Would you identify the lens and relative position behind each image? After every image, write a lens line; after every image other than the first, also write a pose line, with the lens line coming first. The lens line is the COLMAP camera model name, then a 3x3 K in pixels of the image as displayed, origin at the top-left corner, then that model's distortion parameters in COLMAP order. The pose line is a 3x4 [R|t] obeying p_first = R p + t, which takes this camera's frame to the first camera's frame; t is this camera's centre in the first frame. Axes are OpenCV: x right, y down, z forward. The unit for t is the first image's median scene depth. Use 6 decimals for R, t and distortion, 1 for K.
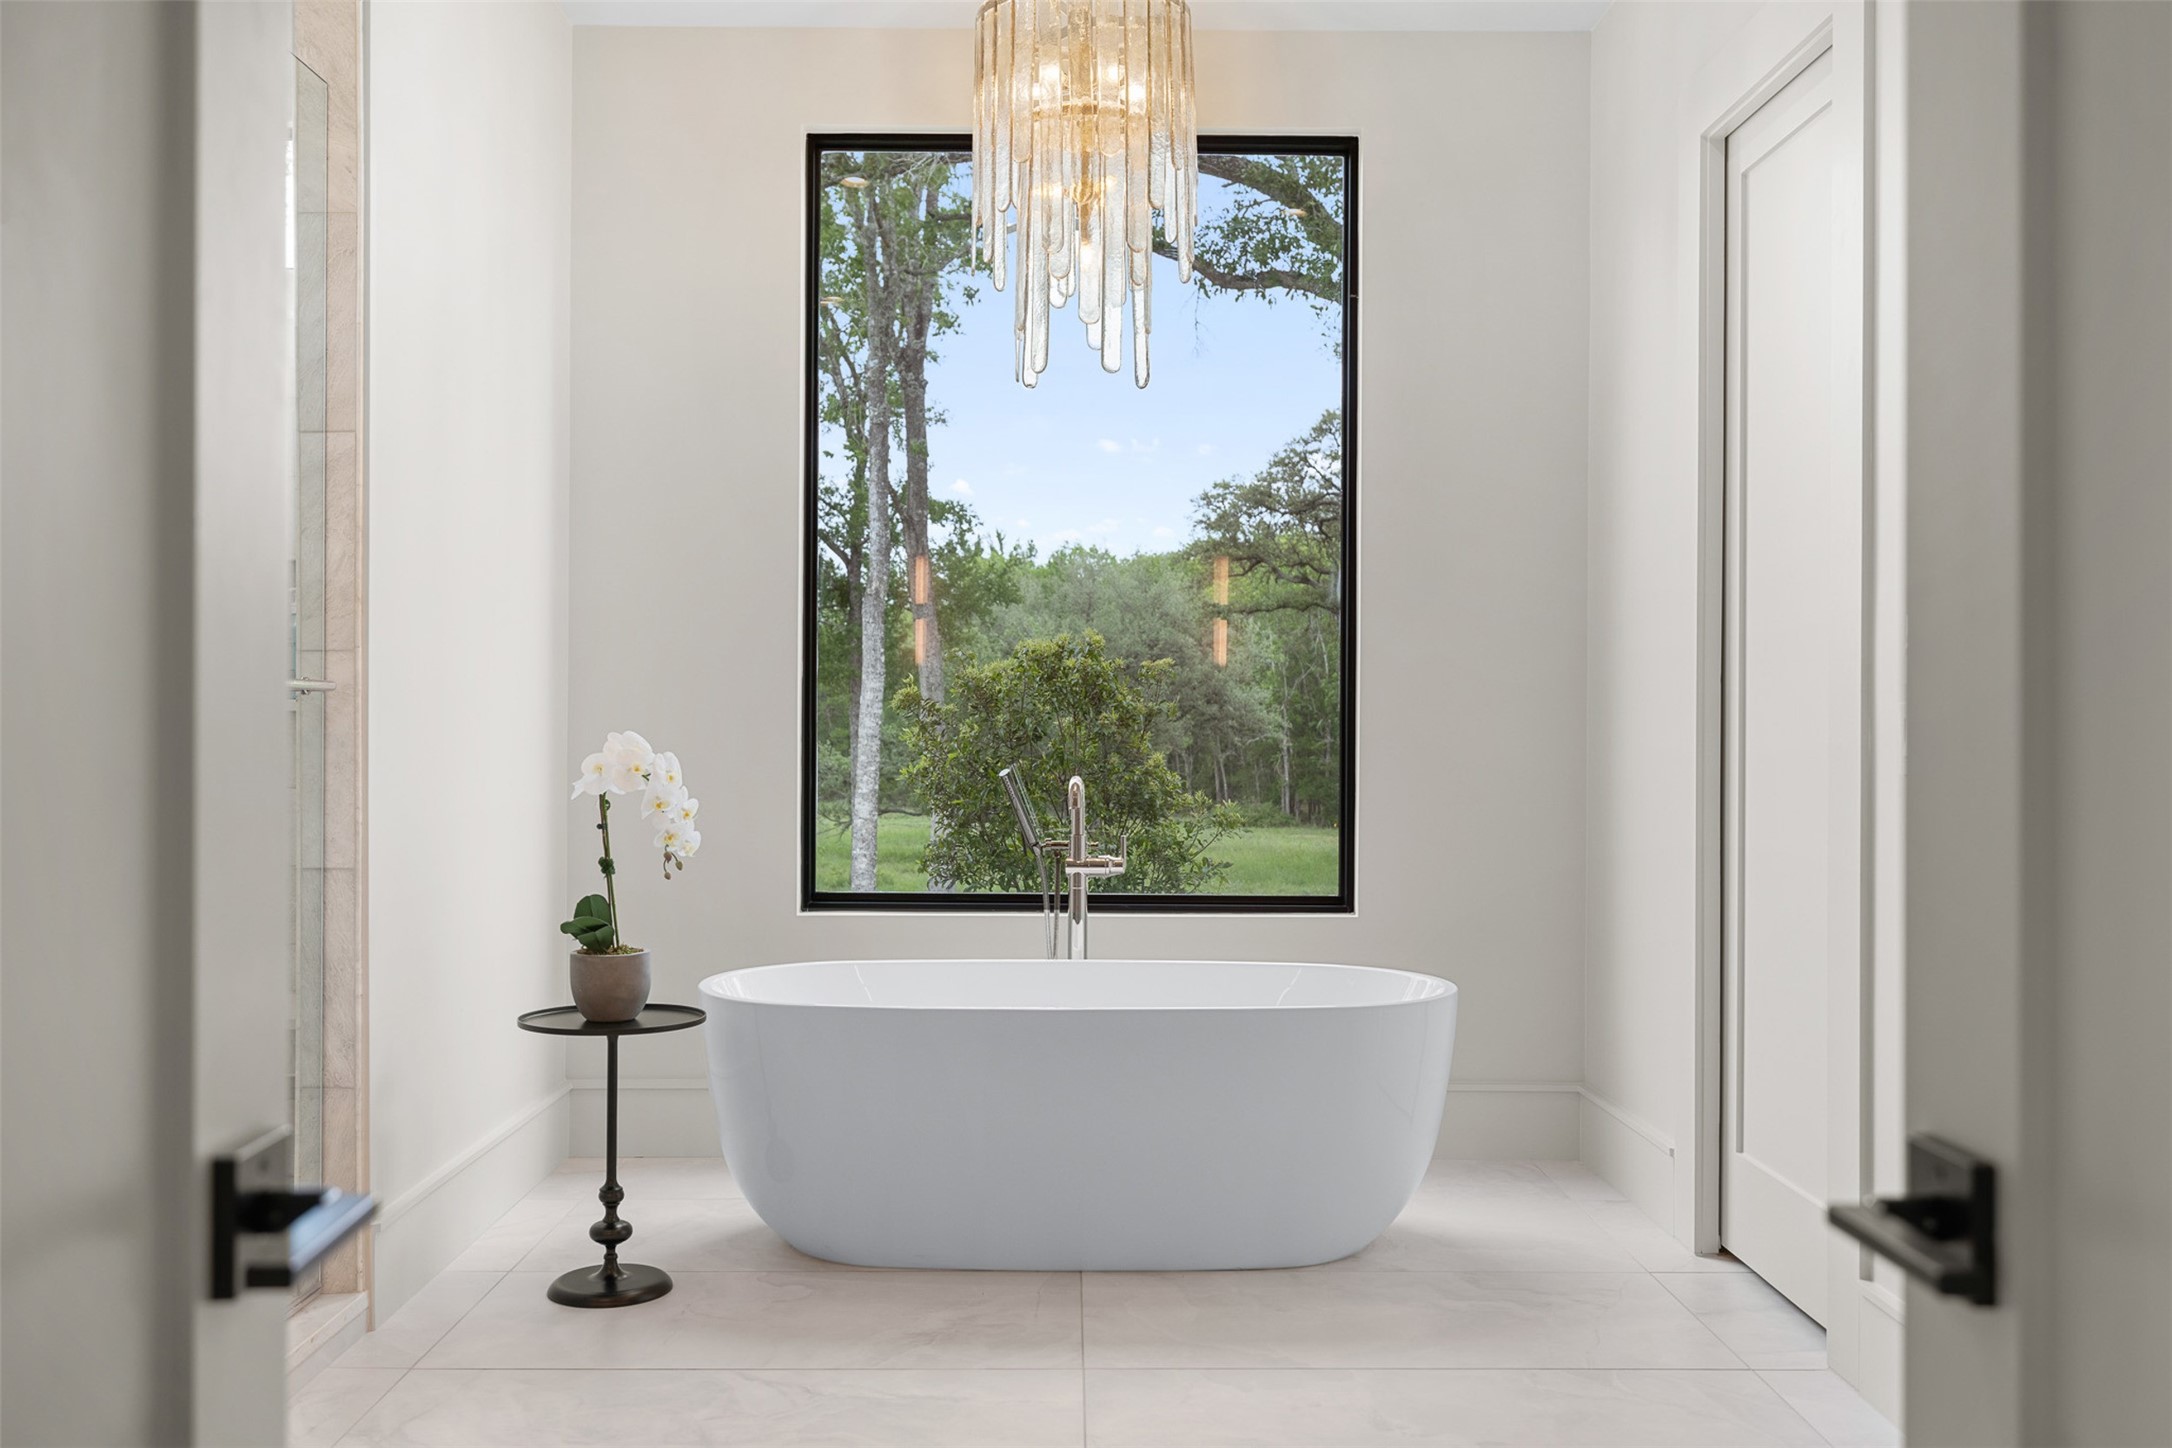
lens RADIAL K [[1919.0, 0, 1084.9], [0, 1919.0, 731.9], [0, 0, 1]] dist [0.011906, -0.007063]
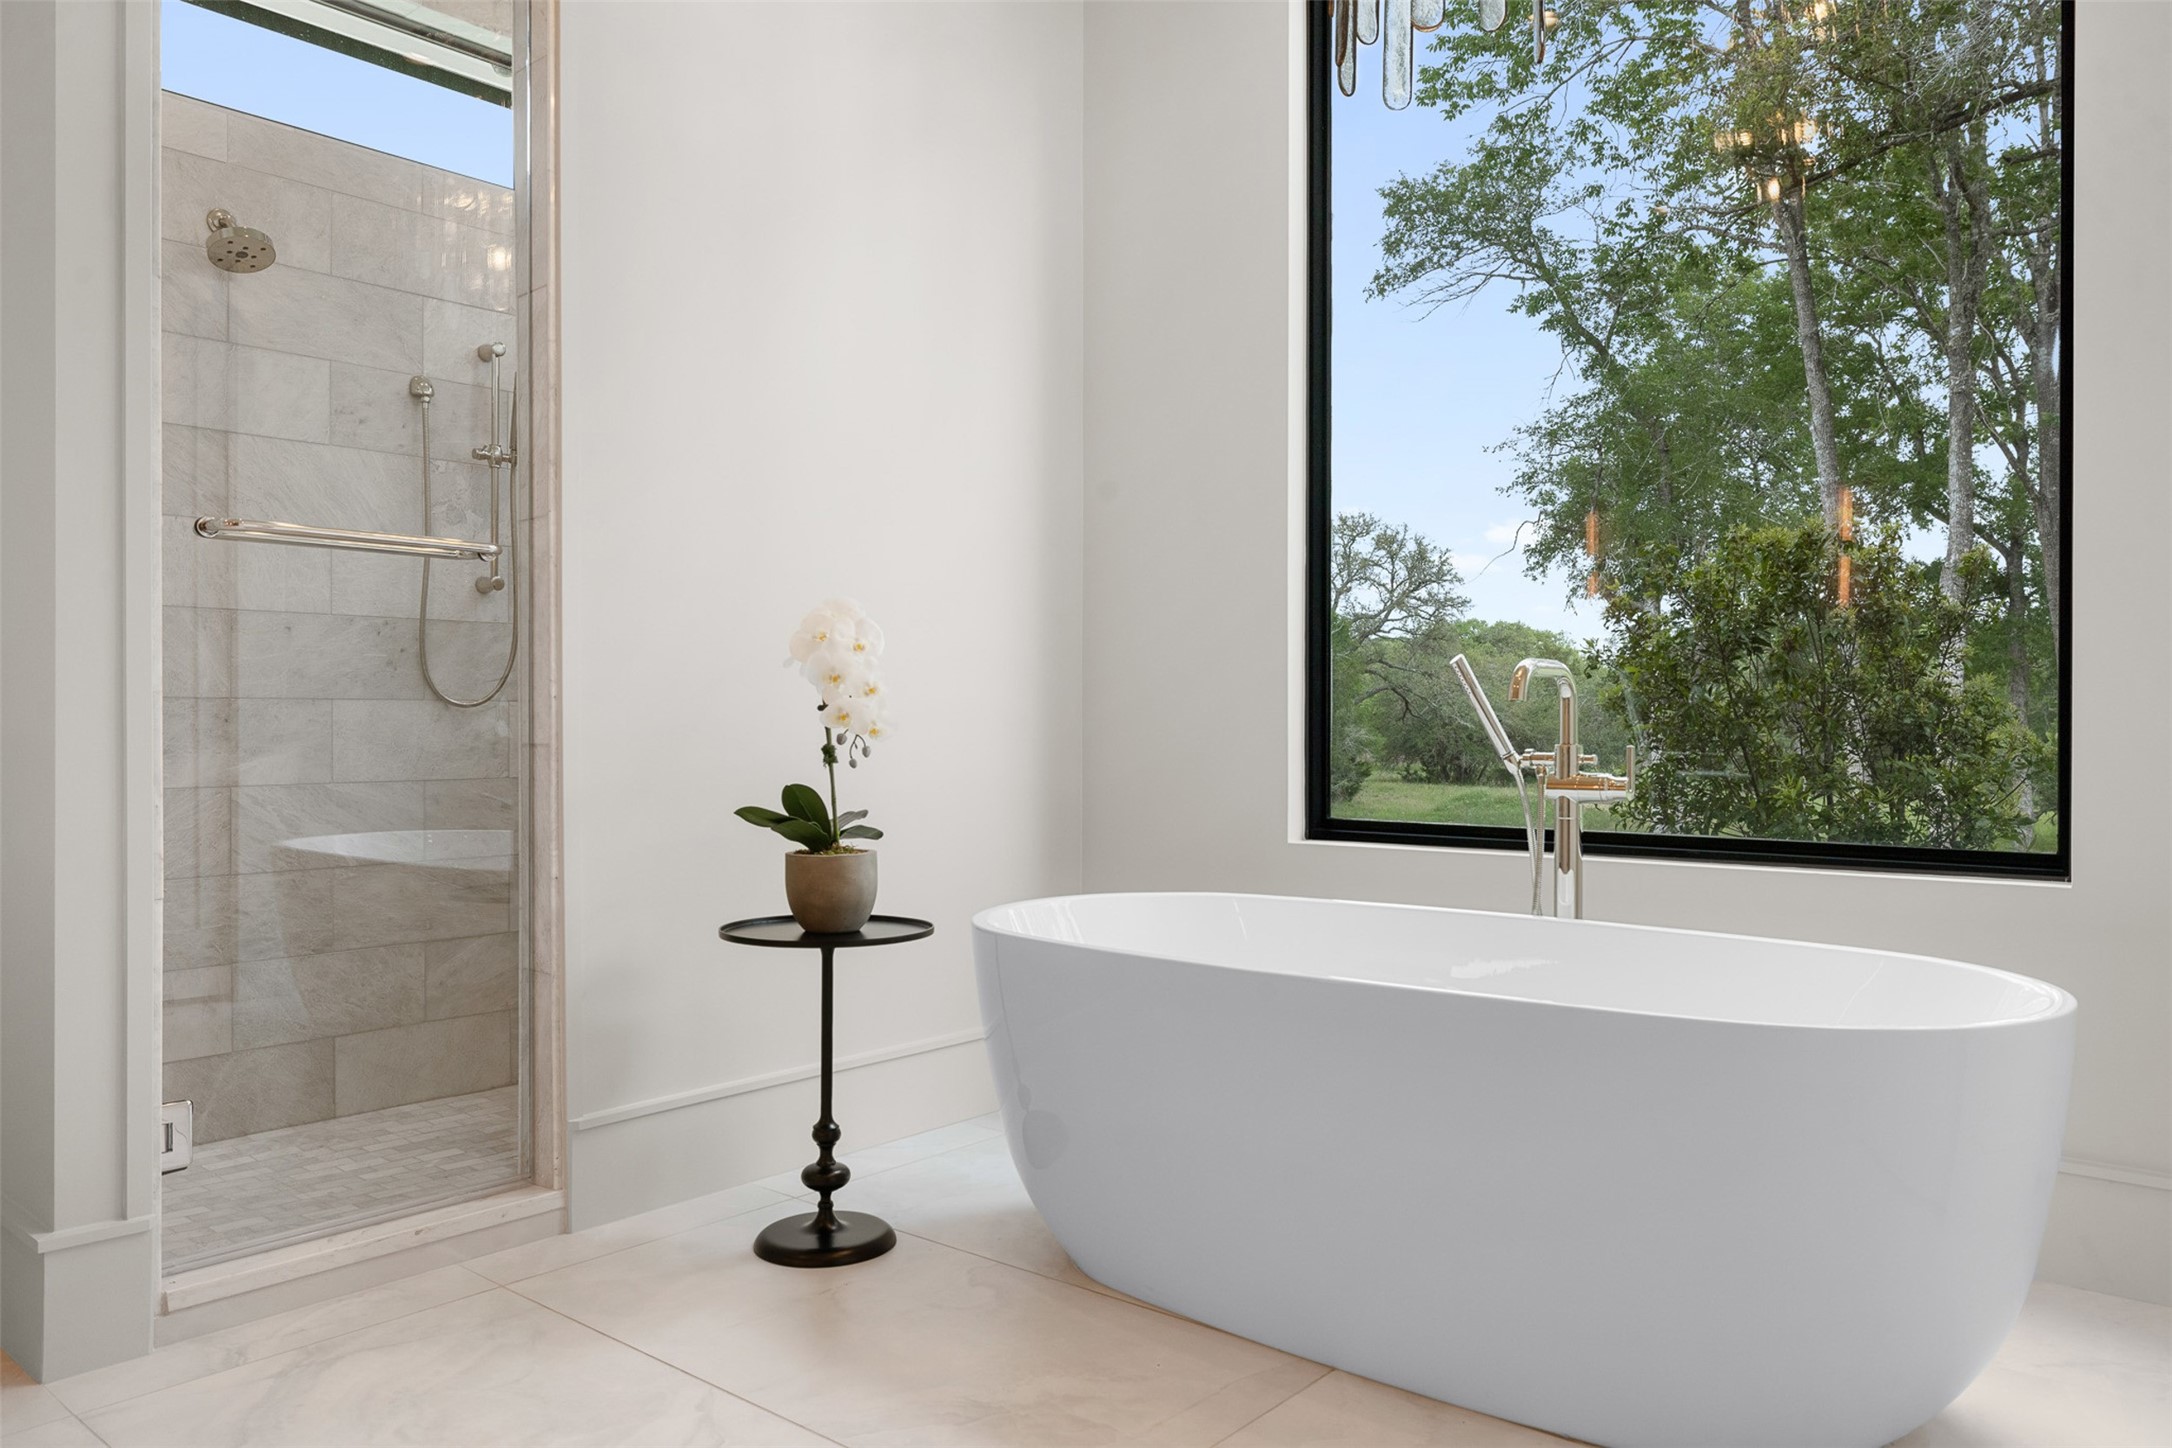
lens RADIAL K [[1525.1, 0, 1086.0], [0, 1525.1, 716.9], [0, 0, 1]] dist [-0.000506, 0.001660]
pose [[0.755289, -0.008127, -0.655342, 0.292385], [-0.000135, 0.999921, -0.012556, 0.062013], [0.655392, 0.009572, 0.755228, 0.555834]]
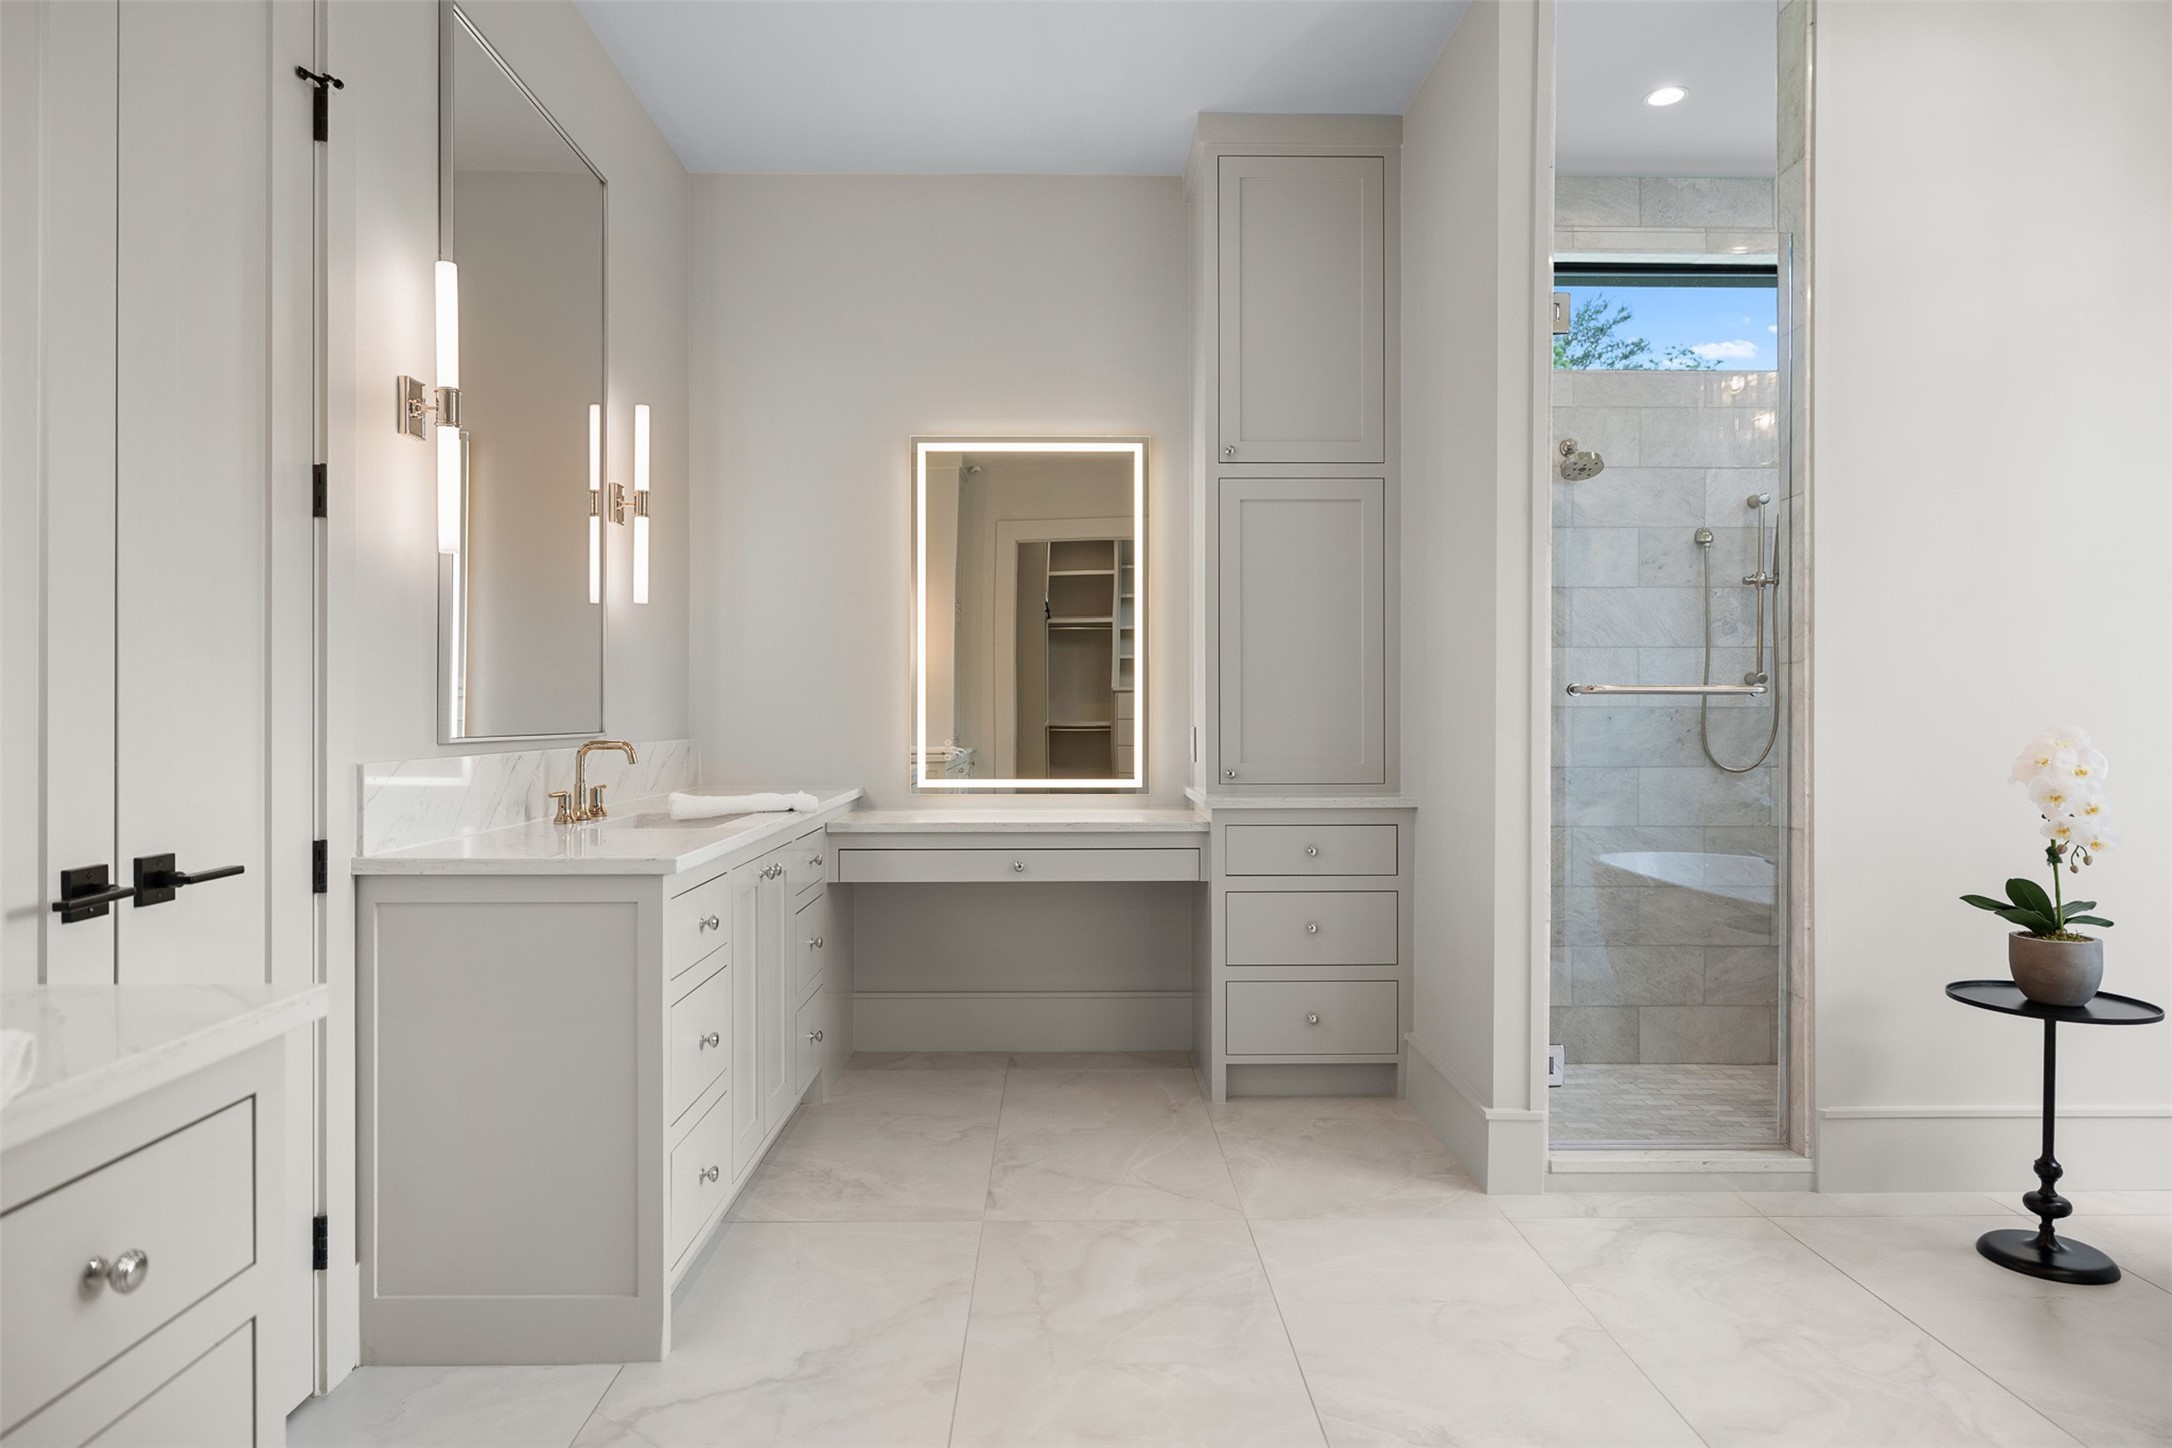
lens RADIAL K [[1297.3, 0, 1092.4], [0, 1297.3, 716.7], [0, 0, 1]] dist [0.005429, -0.004020]
pose [[0.014719, -0.003242, -0.999886, 0.452738], [-0.012445, 0.999917, -0.003425, 0.003565], [0.999814, 0.012494, 0.014678, 0.466229]]
